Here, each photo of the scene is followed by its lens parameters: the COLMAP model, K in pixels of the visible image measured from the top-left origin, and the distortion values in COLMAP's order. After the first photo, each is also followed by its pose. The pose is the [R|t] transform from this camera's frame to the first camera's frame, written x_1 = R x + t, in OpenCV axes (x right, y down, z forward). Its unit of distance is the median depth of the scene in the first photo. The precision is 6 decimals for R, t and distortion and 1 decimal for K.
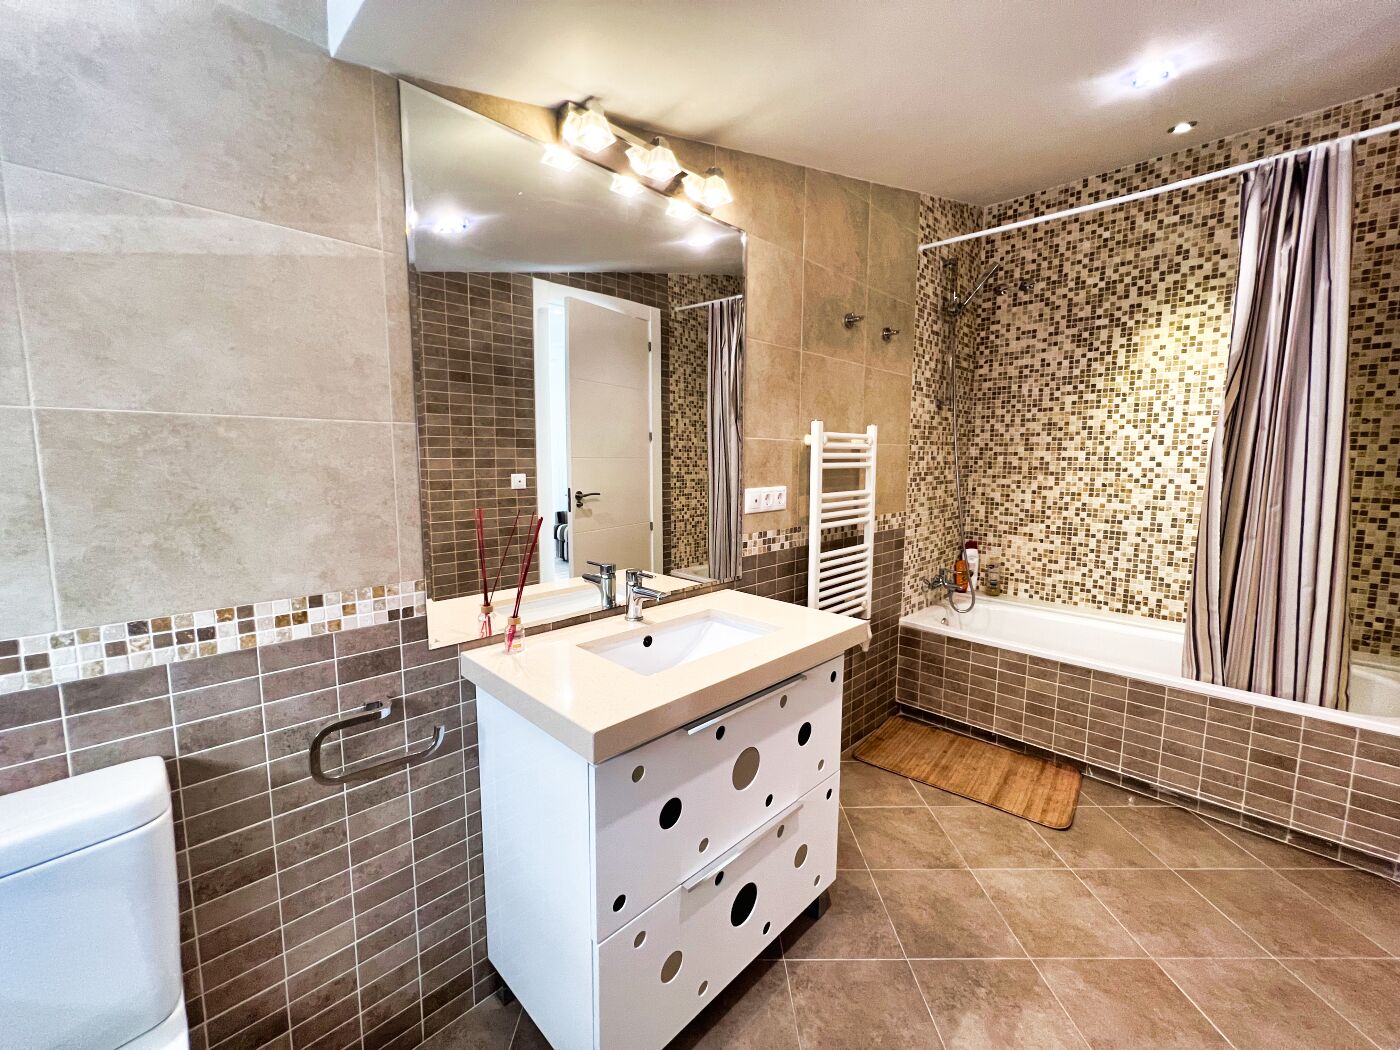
lens RADIAL K [[562.1, 0, 692.8], [0, 562.1, 518.6], [0, 0, 1]] dist [0.000733, 0.000218]
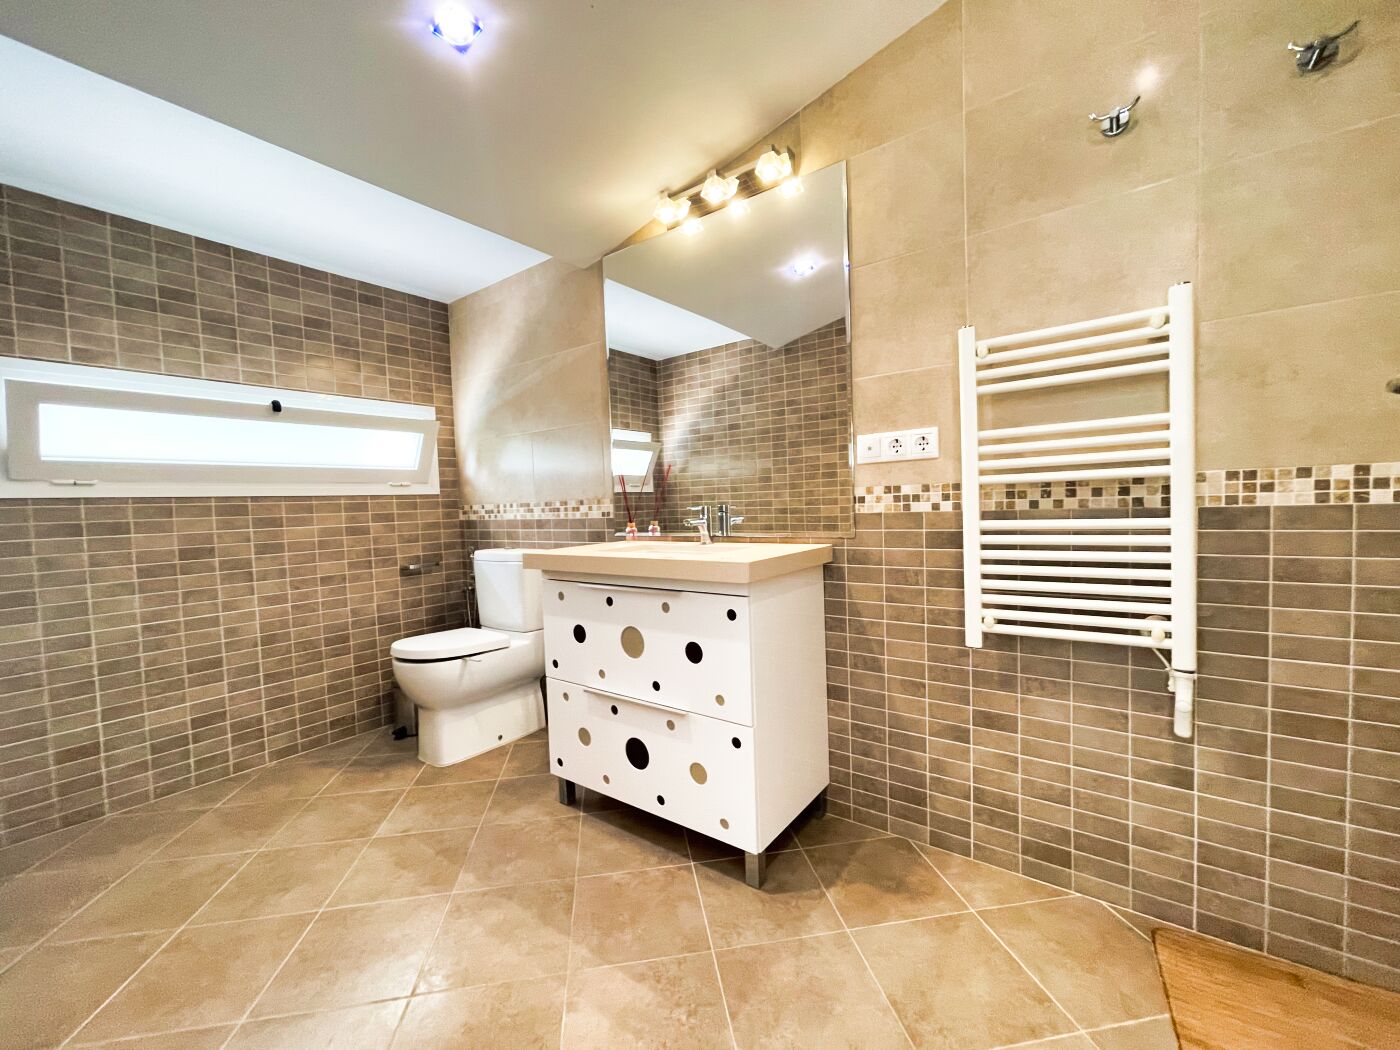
lens RADIAL K [[567.5, 0, 691.7], [0, 567.5, 526.5], [0, 0, 1]] dist [-0.003390, 0.000515]
pose [[0.141521, 0.027781, -0.989545, 1.280850], [-0.074063, 0.997102, 0.017401, 0.127062], [0.987161, 0.070826, 0.143168, 0.838185]]
